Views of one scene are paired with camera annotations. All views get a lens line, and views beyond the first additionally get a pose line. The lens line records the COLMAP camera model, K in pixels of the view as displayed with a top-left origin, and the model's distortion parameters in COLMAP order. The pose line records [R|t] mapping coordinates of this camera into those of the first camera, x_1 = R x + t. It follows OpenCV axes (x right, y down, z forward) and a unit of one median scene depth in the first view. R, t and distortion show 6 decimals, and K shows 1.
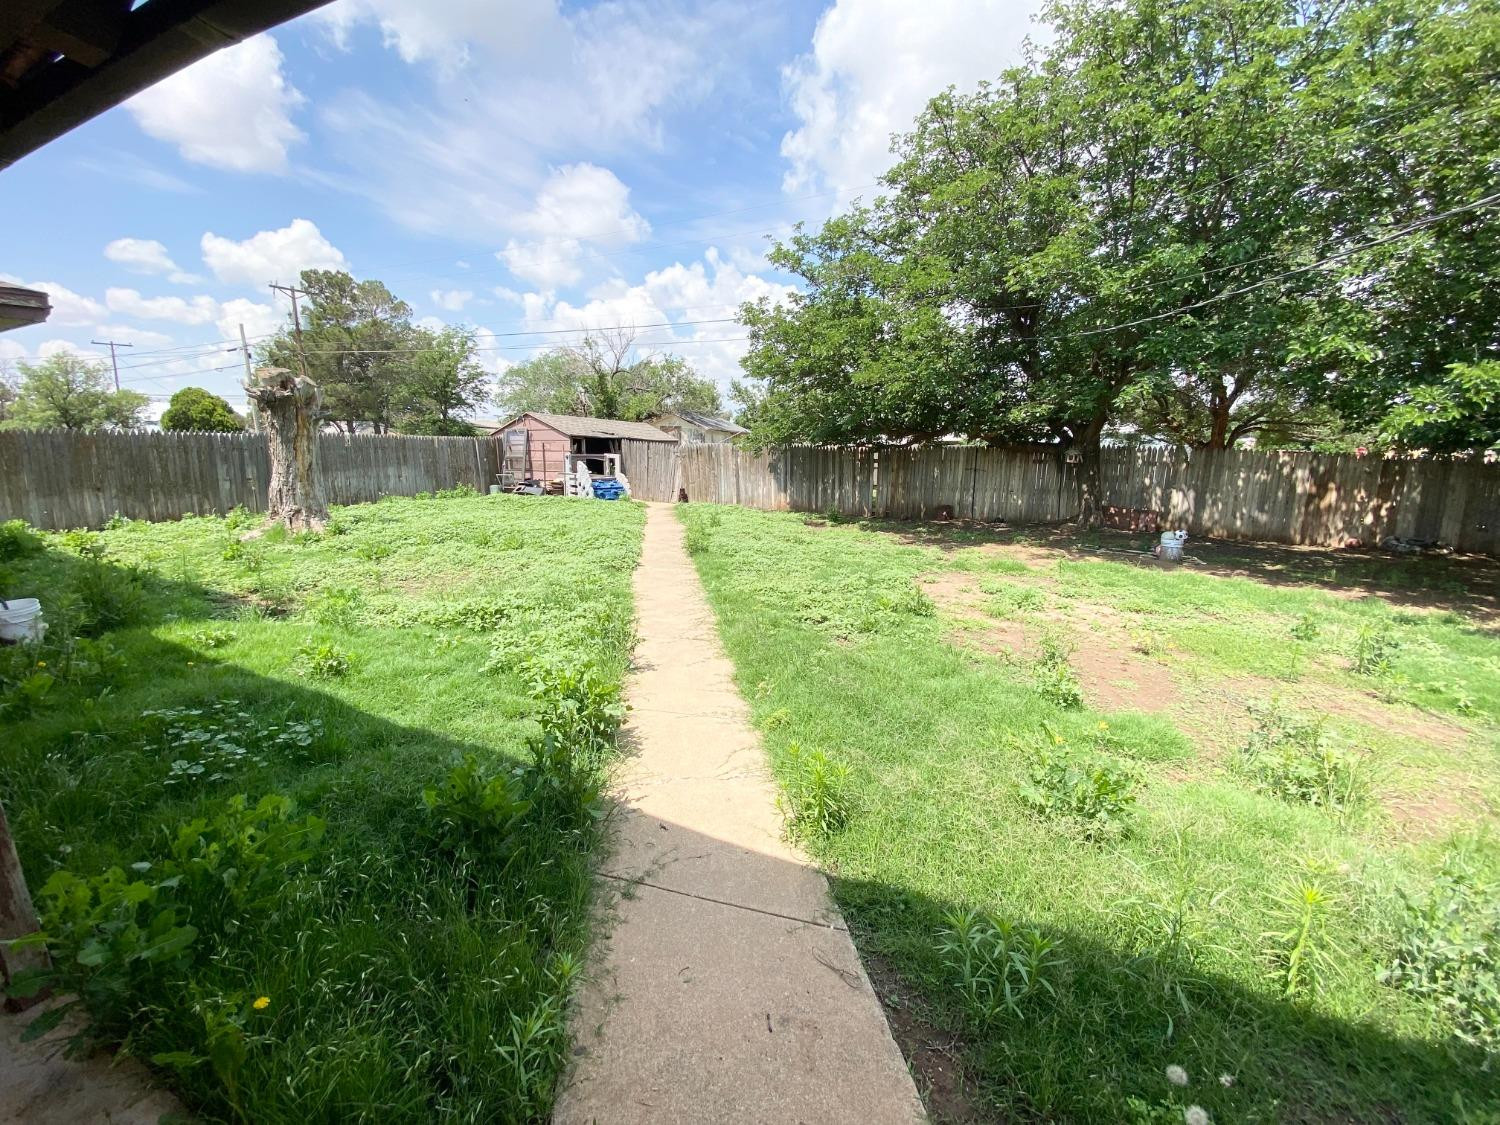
lens RADIAL K [[603.9, 0, 747.4], [0, 603.9, 561.6], [0, 0, 1]] dist [0.026729, -0.027123]
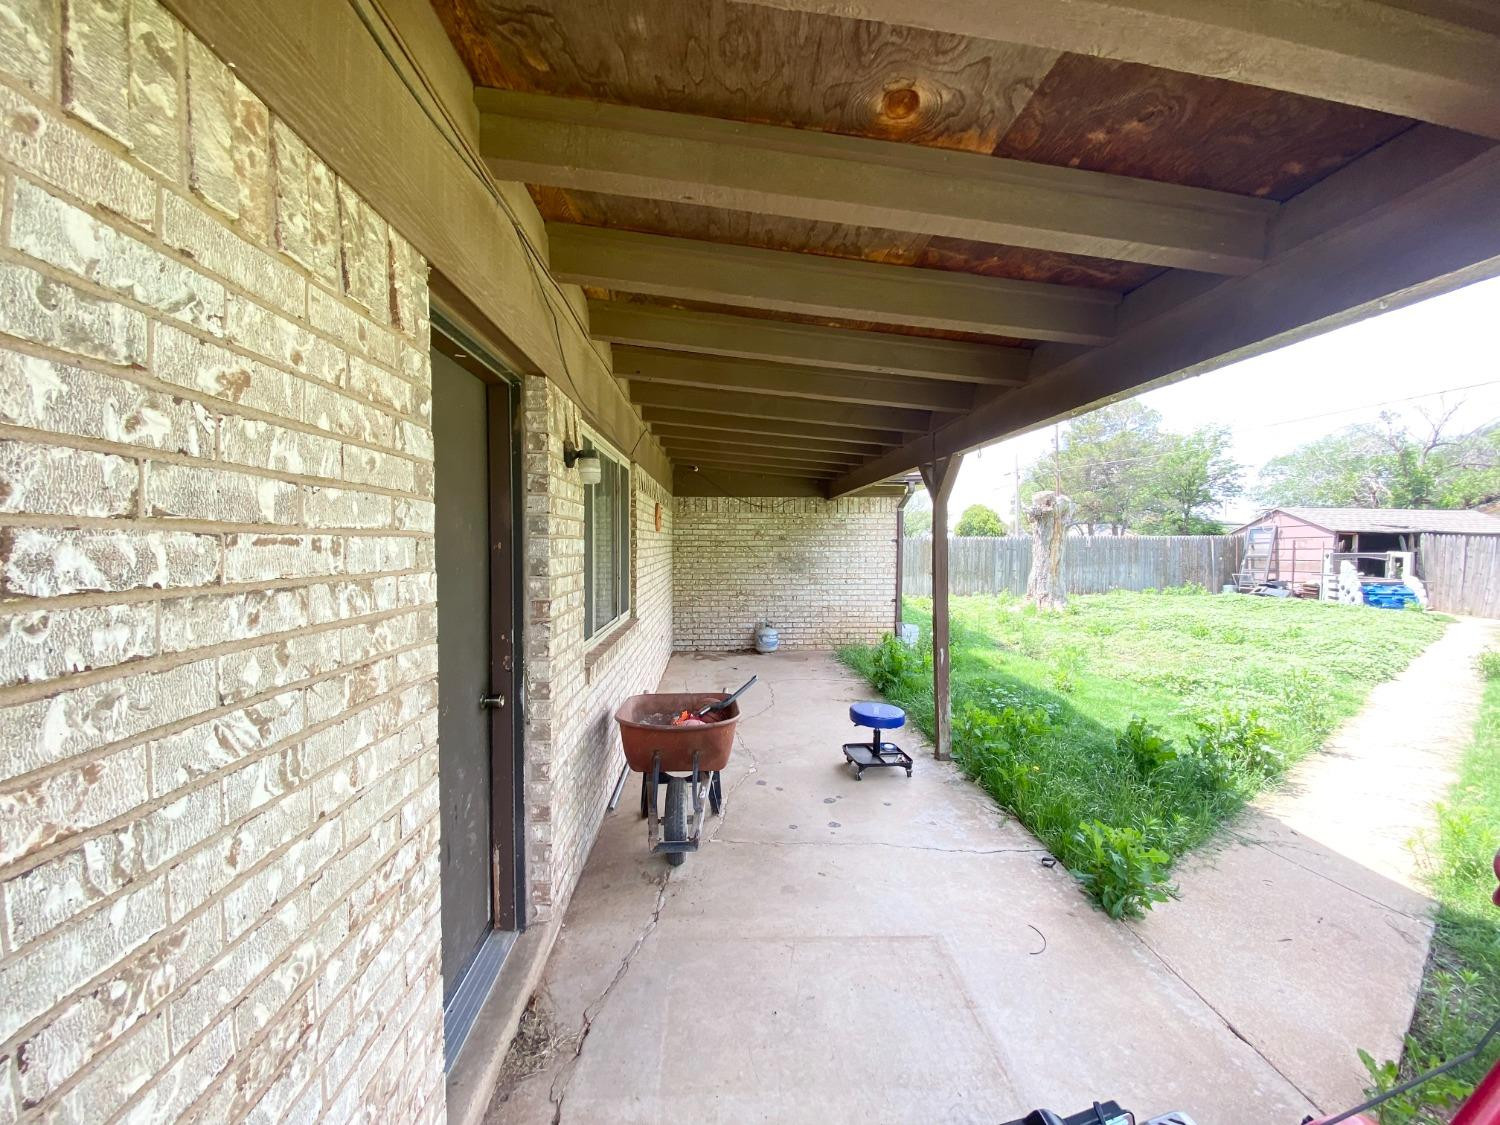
lens RADIAL K [[603.9, 0, 747.4], [0, 603.9, 561.6], [0, 0, 1]] dist [0.026729, -0.027123]
pose [[0.470235, 0.011081, -0.882472, 0.071847], [-0.154012, 0.985608, -0.069691, 0.022141], [0.868999, 0.168682, 0.465174, -0.115274]]
